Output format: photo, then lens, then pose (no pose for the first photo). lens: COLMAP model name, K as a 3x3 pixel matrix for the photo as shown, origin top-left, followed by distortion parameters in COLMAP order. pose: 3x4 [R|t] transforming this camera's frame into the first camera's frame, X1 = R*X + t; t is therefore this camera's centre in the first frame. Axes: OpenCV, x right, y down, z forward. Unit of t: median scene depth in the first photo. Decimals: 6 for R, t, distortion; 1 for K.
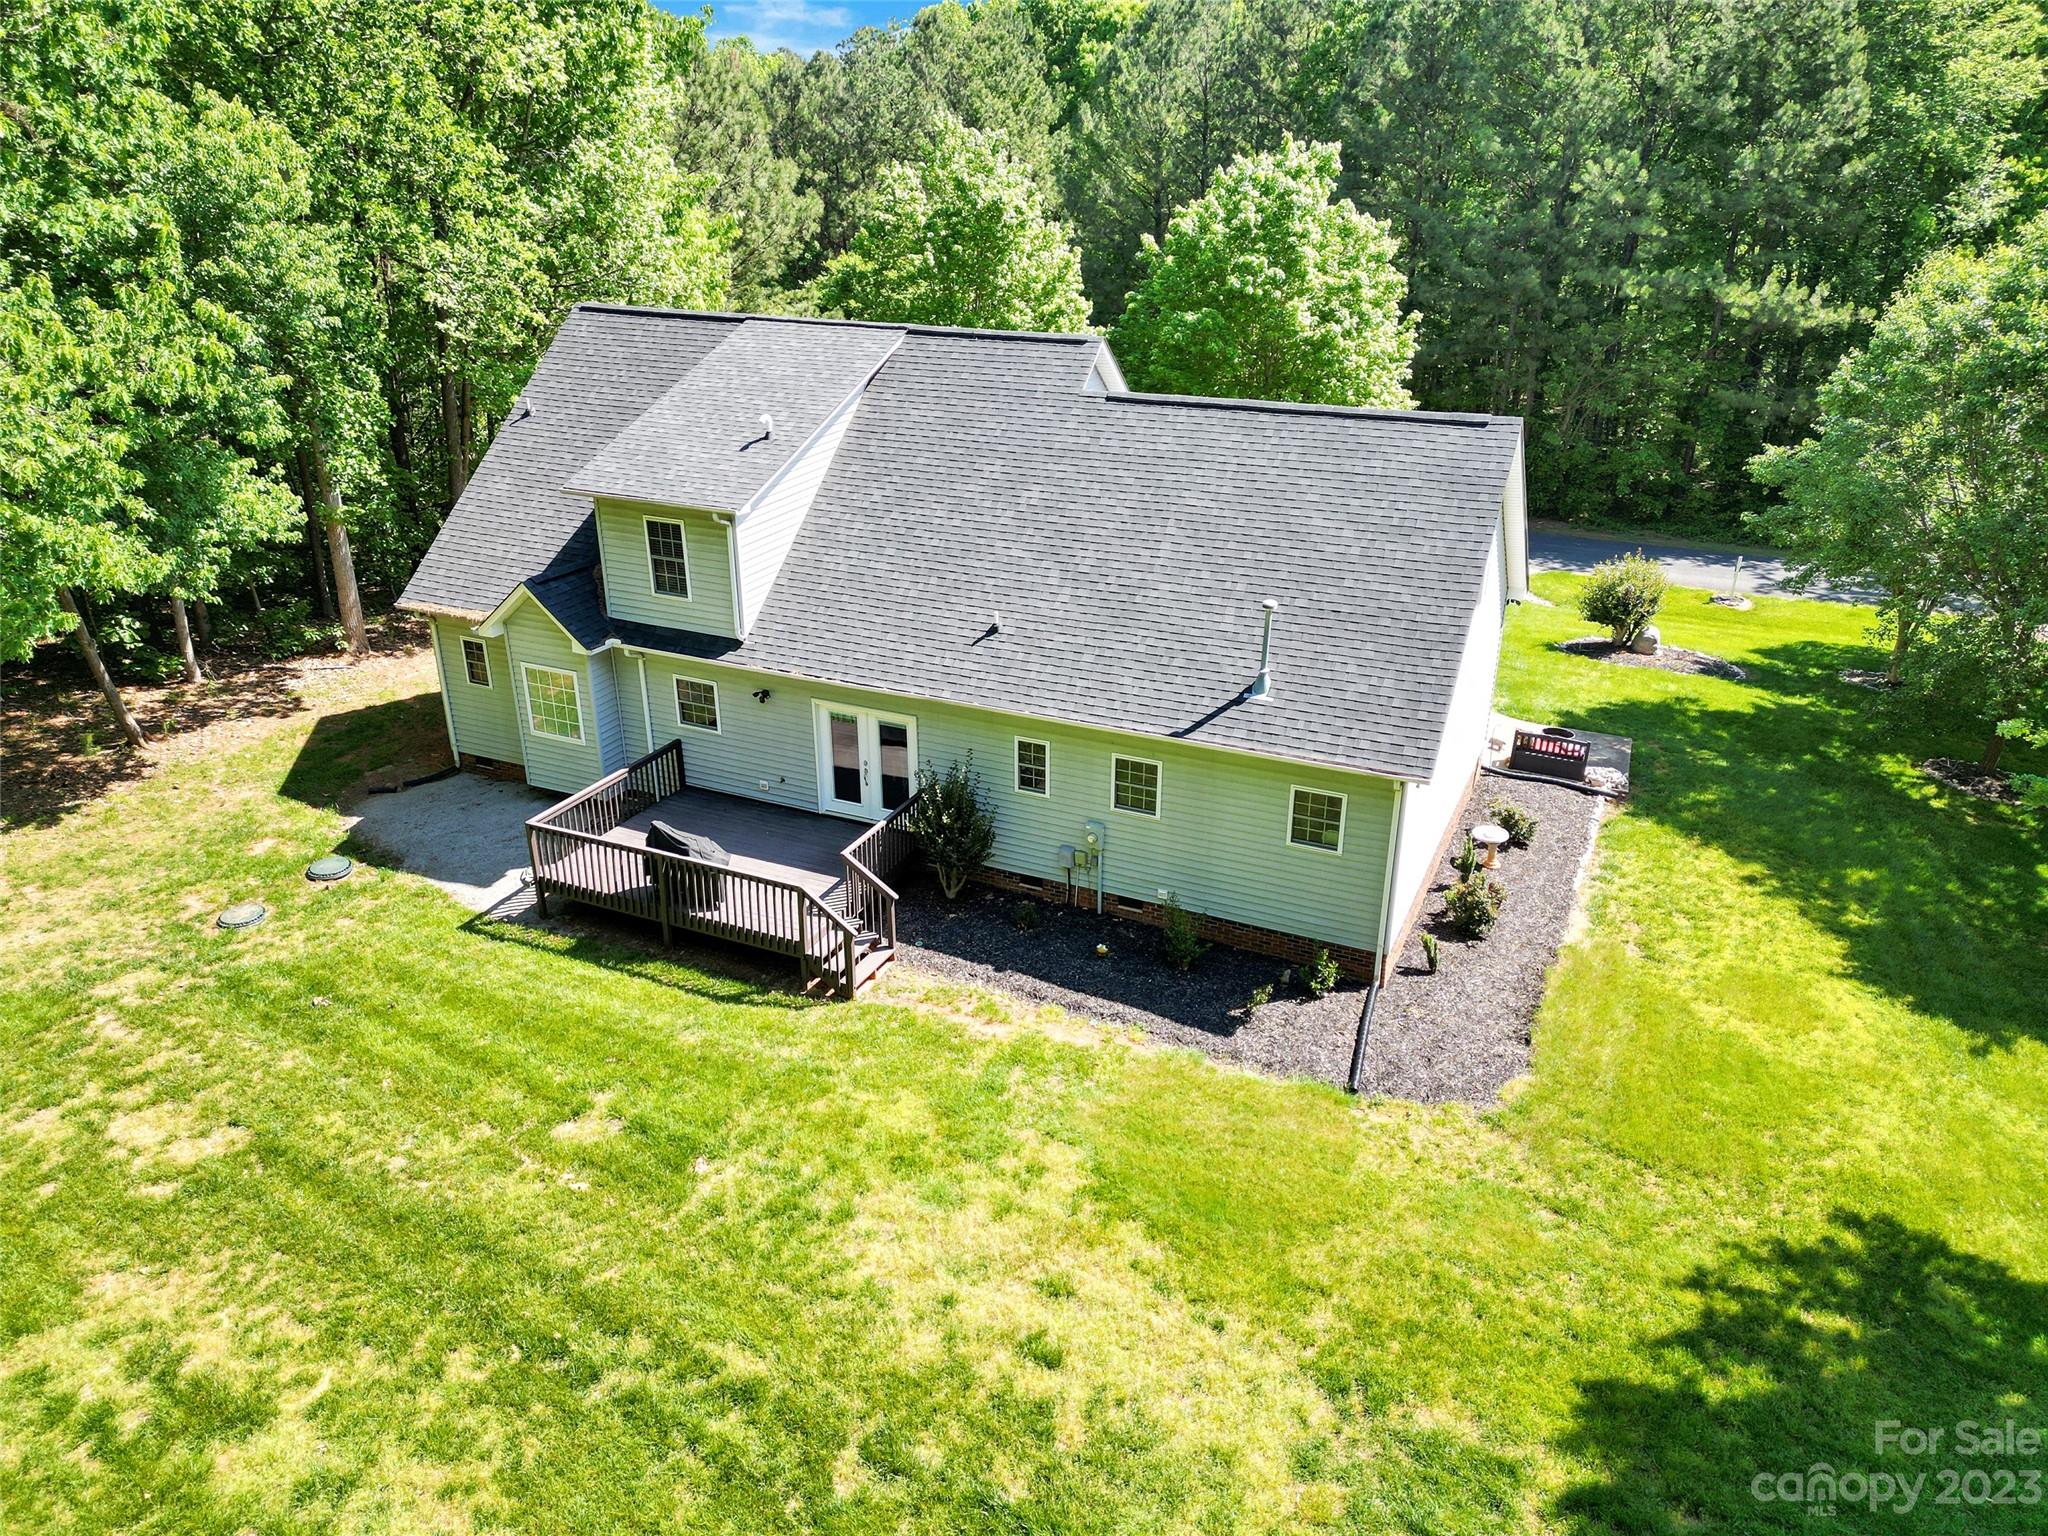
lens RADIAL K [[1438.2, 0, 1028.1], [0, 1438.2, 766.5], [0, 0, 1]] dist [0.068858, -0.060607]
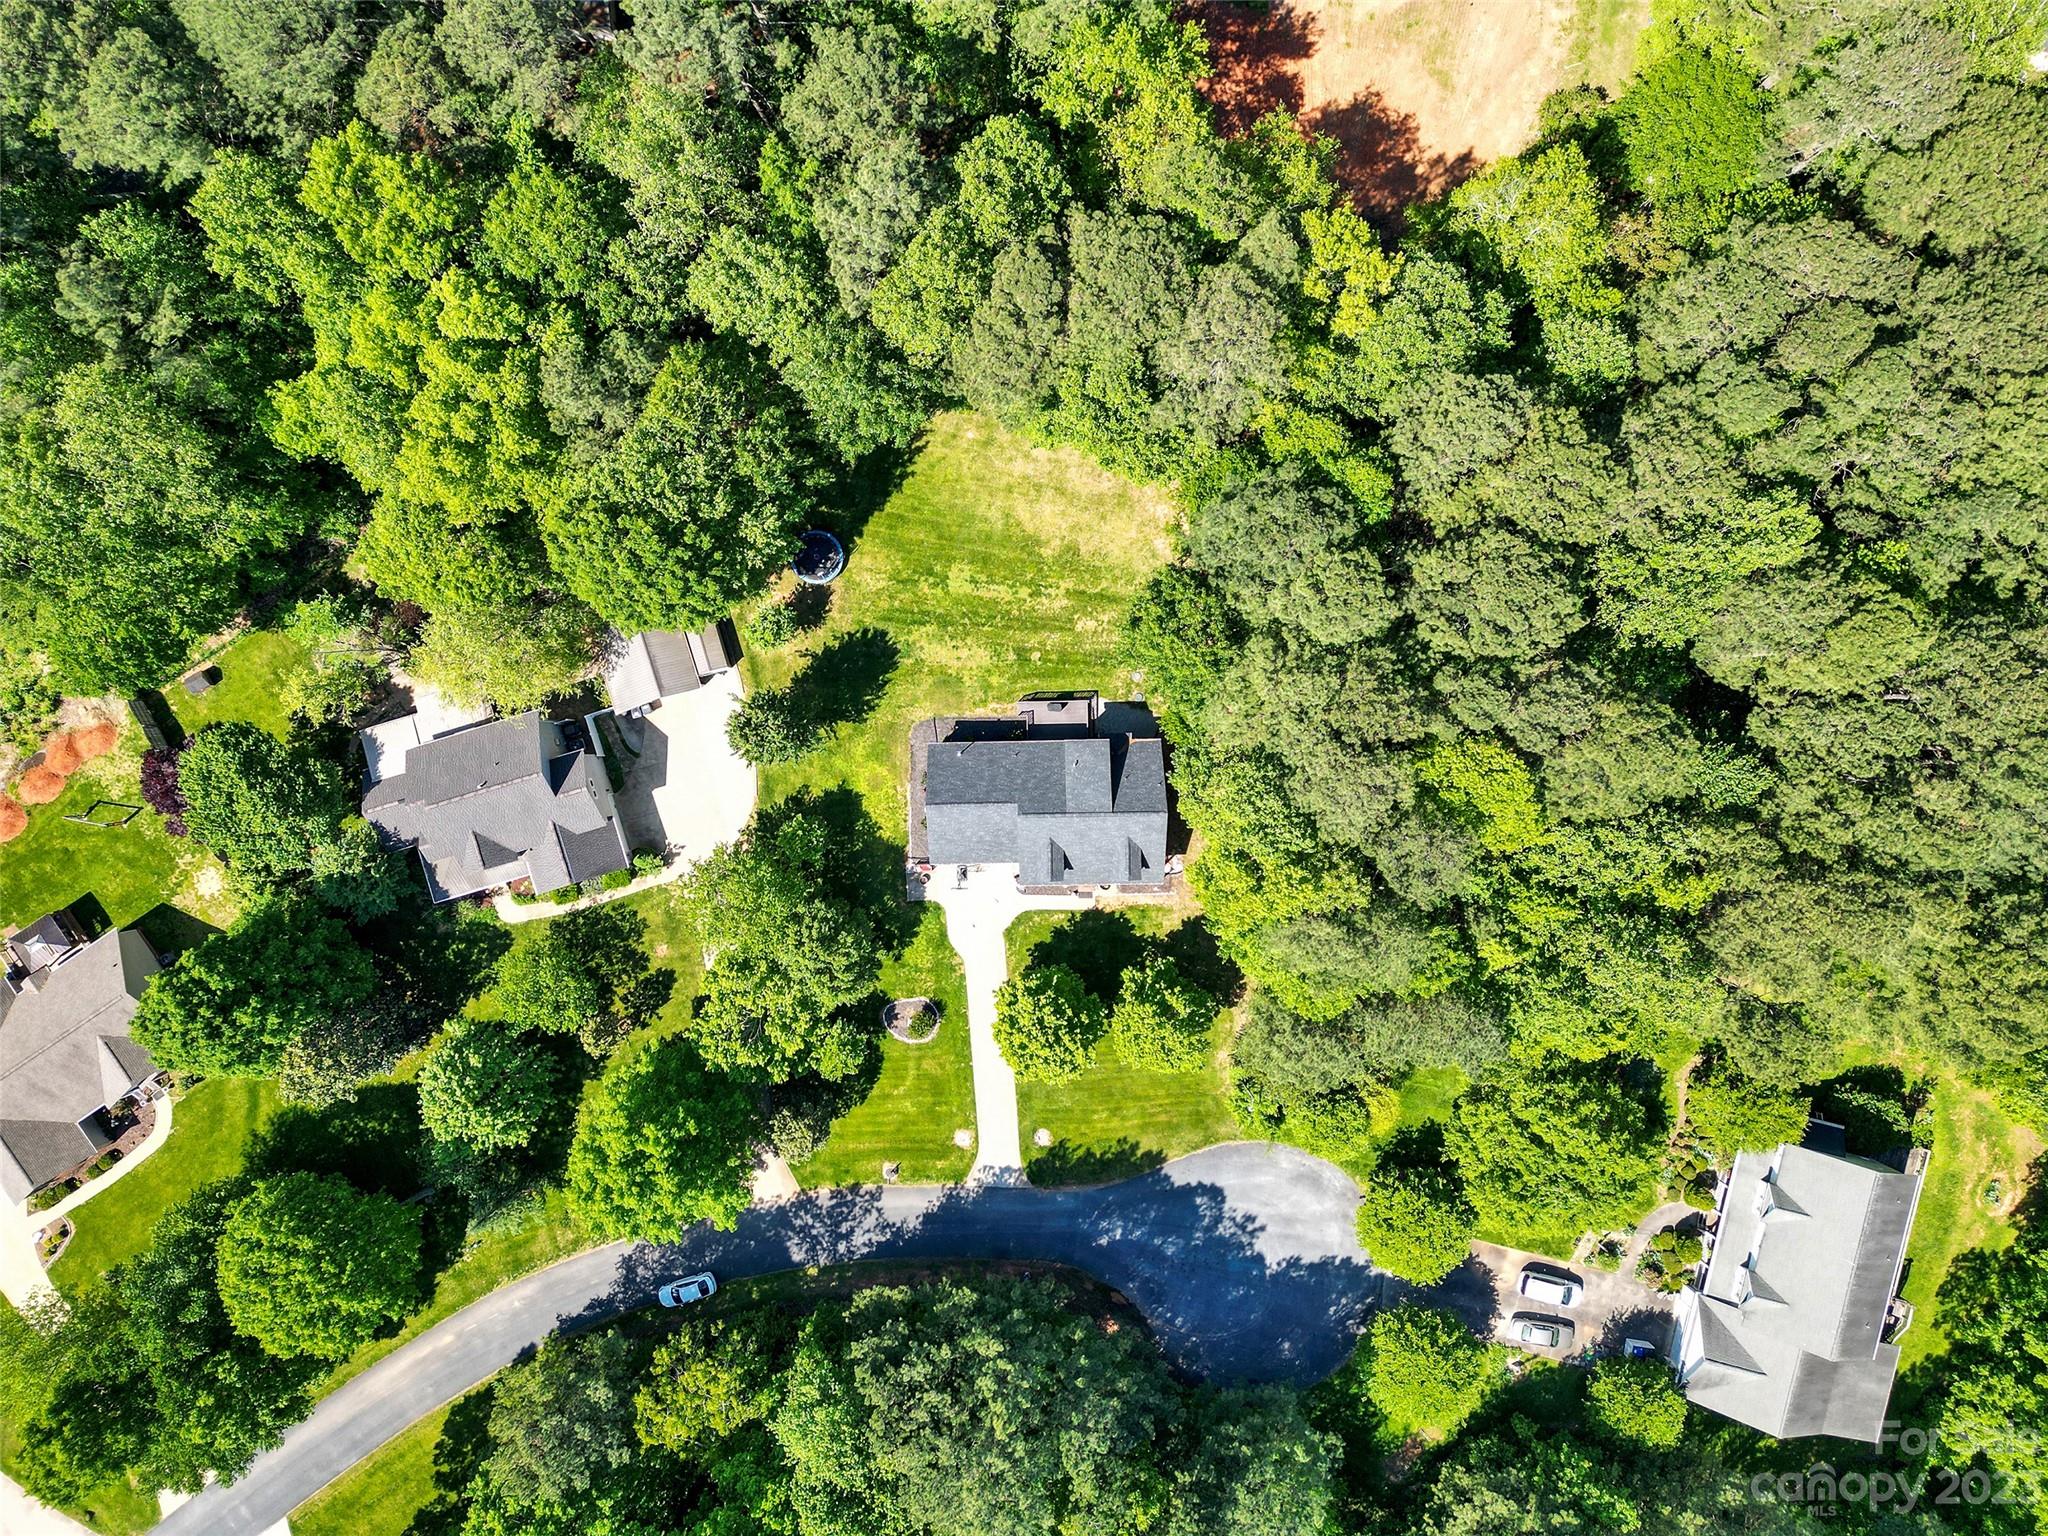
lens RADIAL K [[1438.2, 0, 1037.8], [0, 1438.2, 737.1], [0, 0, 1]] dist [0.068858, -0.060607]
pose [[-0.899495, 0.436930, 0.000453, -0.134800], [-0.167114, -0.344990, 0.923610, -5.163071], [0.403709, 0.830707, 0.383334, -1.042762]]
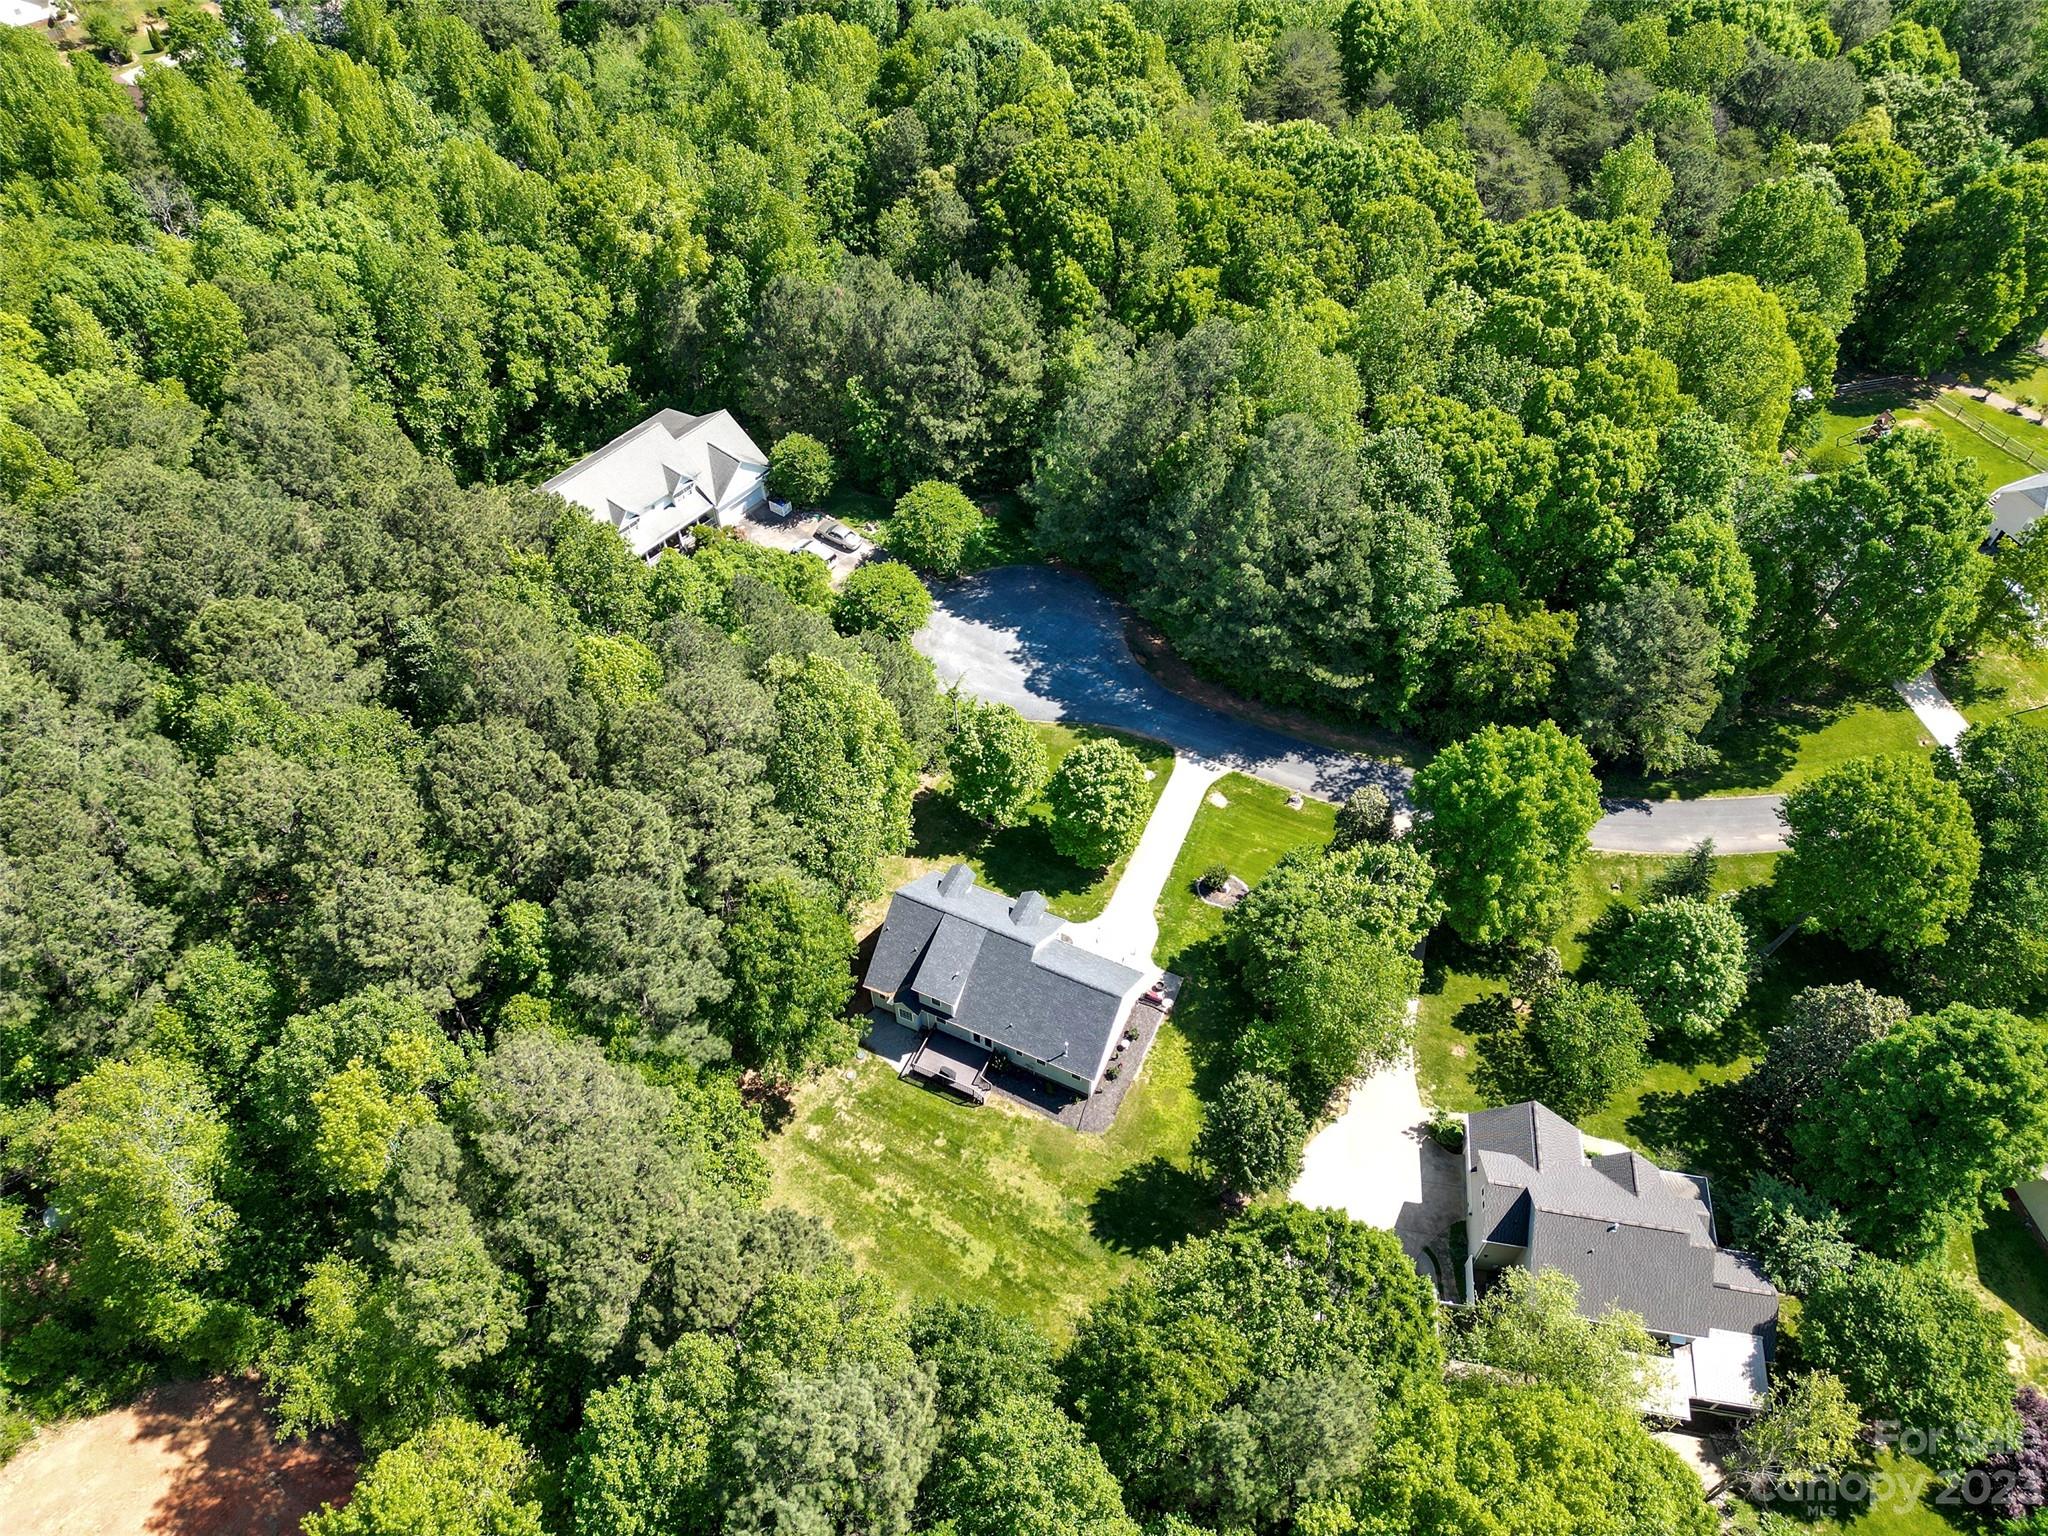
lens RADIAL K [[1438.2, 0, 1032.8], [0, 1438.2, 764.6], [0, 0, 1]] dist [0.068858, -0.060607]
pose [[0.999992, -0.003749, -0.001077, 0.059709], [0.003833, 0.893220, 0.449603, -3.144129], [-0.000723, -0.449603, 0.893228, -2.949905]]
